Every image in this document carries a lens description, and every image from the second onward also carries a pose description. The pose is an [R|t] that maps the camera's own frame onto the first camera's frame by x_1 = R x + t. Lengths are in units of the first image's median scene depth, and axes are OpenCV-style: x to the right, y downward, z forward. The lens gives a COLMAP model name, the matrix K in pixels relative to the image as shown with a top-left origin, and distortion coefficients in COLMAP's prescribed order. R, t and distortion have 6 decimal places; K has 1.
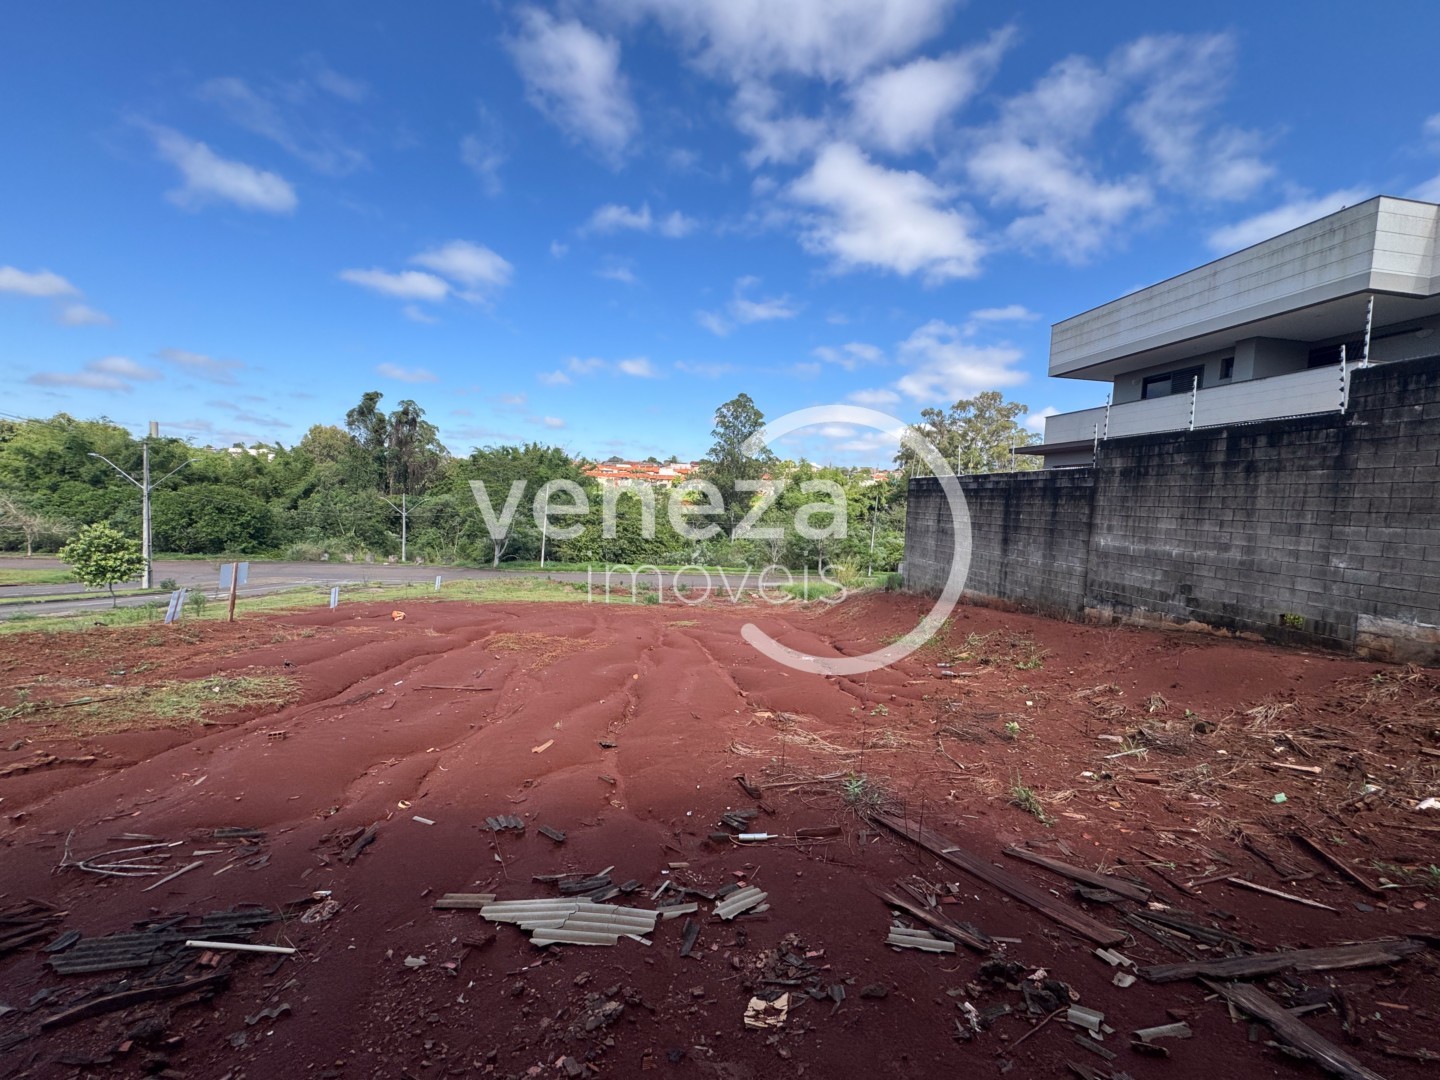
lens RADIAL K [[581.0, 0, 720.6], [0, 581.0, 531.2], [0, 0, 1]] dist [0.001343, -0.000069]
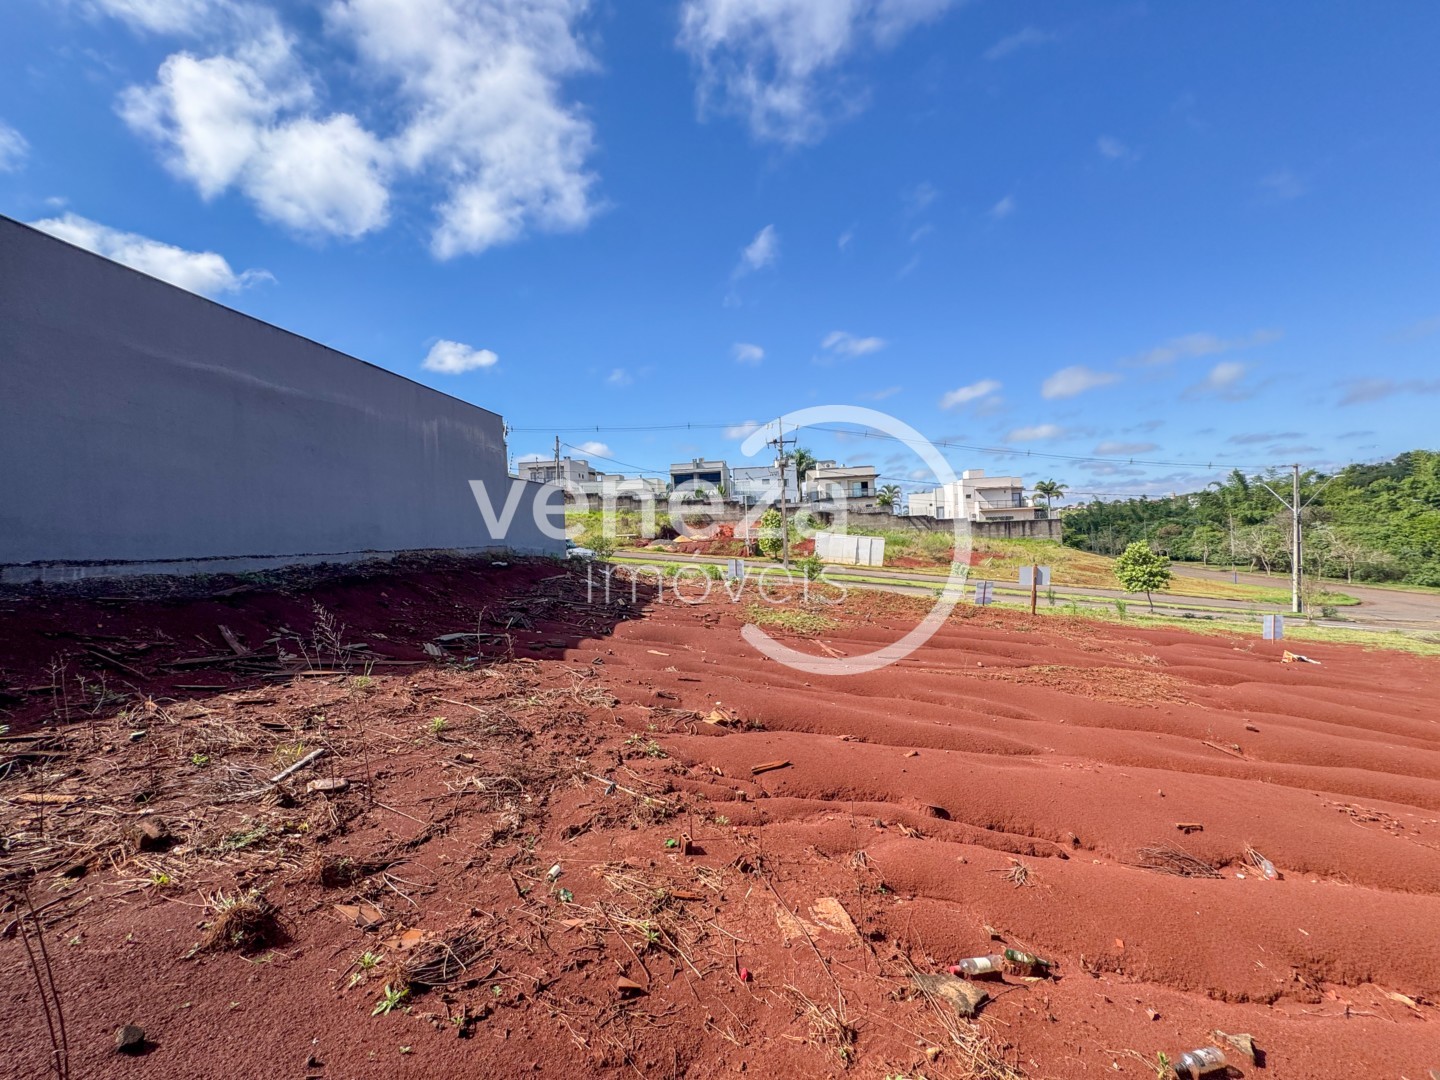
lens RADIAL K [[581.0, 0, 716.0], [0, 581.0, 546.5], [0, 0, 1]] dist [0.001343, -0.000069]
pose [[-0.271627, -0.009255, -0.962358, 0.122324], [-0.027998, 0.999607, -0.001711, 0.008178], [0.961995, 0.026479, -0.271779, 0.165727]]
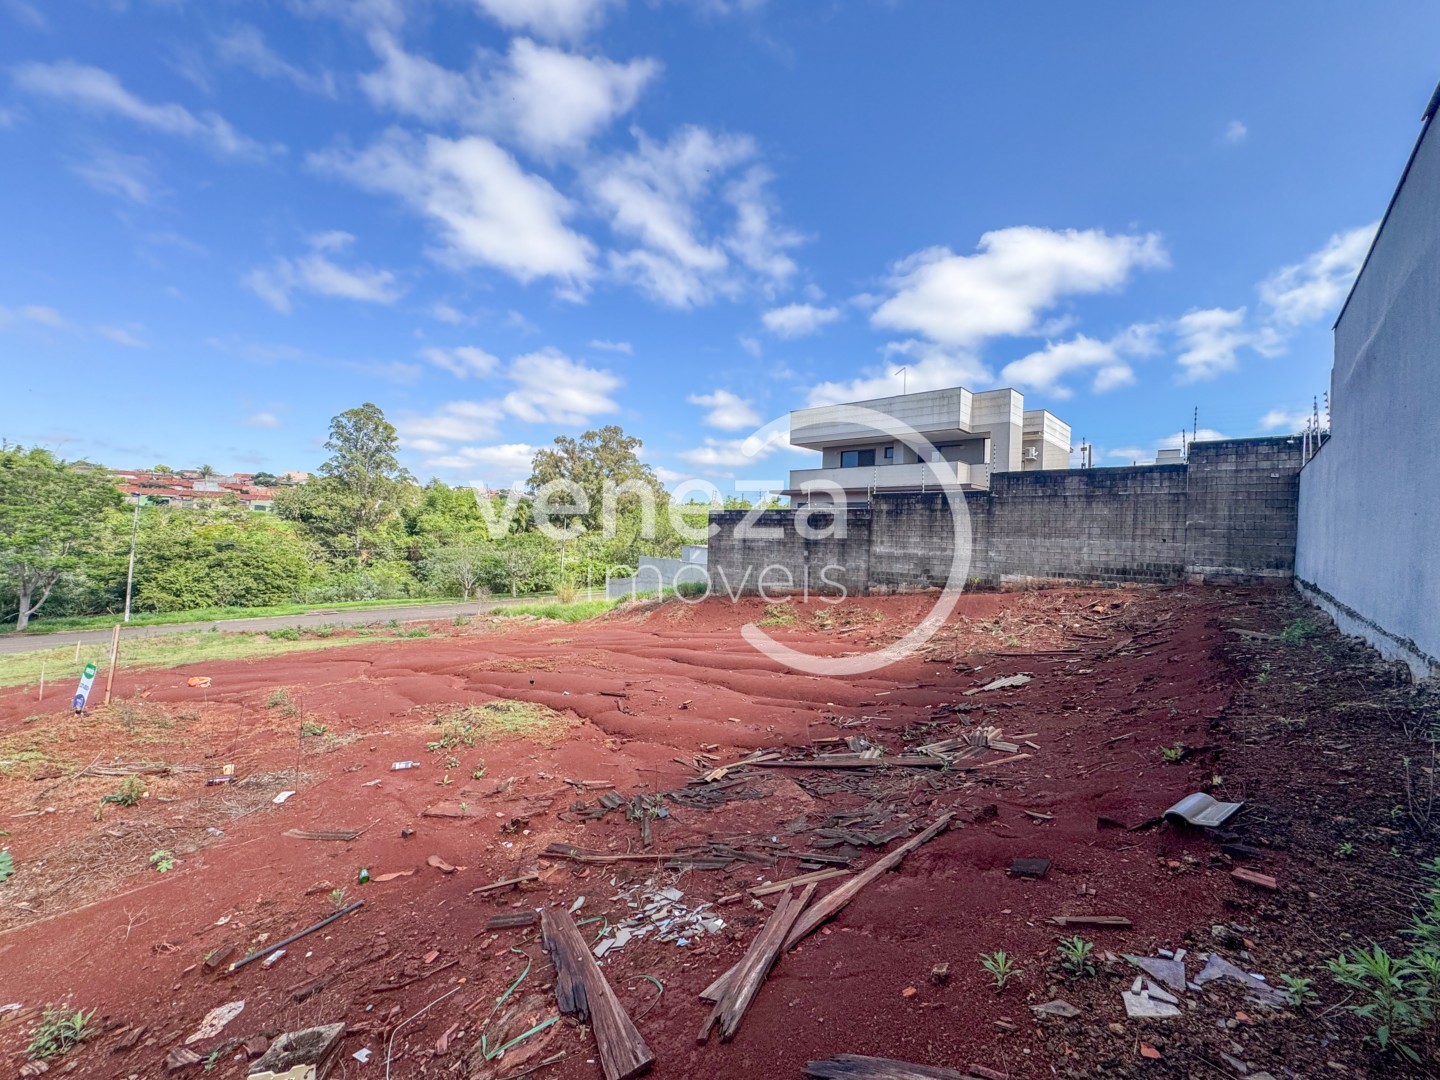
lens RADIAL K [[581.0, 0, 723.2], [0, 581.0, 569.9], [0, 0, 1]] dist [0.001343, -0.000069]
pose [[0.777830, -0.061060, 0.625501, -0.164042], [0.041653, 0.998089, 0.045635, -0.004337], [-0.627093, -0.009442, 0.778888, -0.018814]]
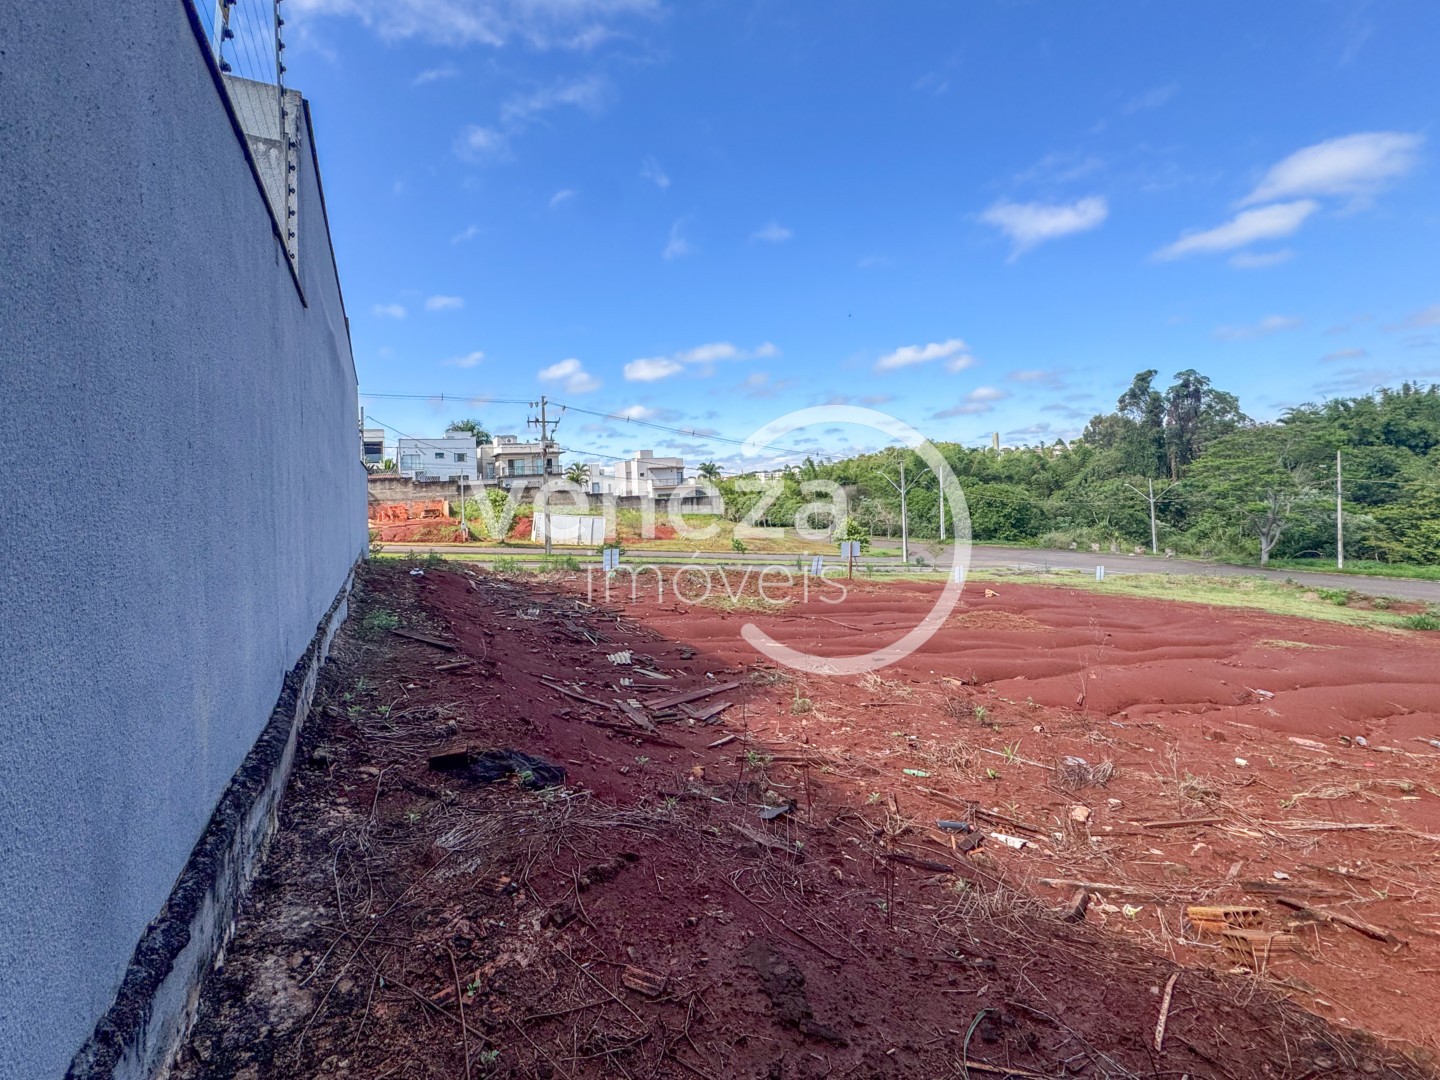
lens RADIAL K [[596.8, 0, 693.0], [0, 596.8, 477.5], [0, 0, 1]] dist [-0.006399, 0.001579]
pose [[0.302254, -0.080930, -0.949786, 0.126775], [0.009555, 0.996597, -0.081878, 0.004021], [0.953179, 0.015673, 0.301999, 0.041490]]
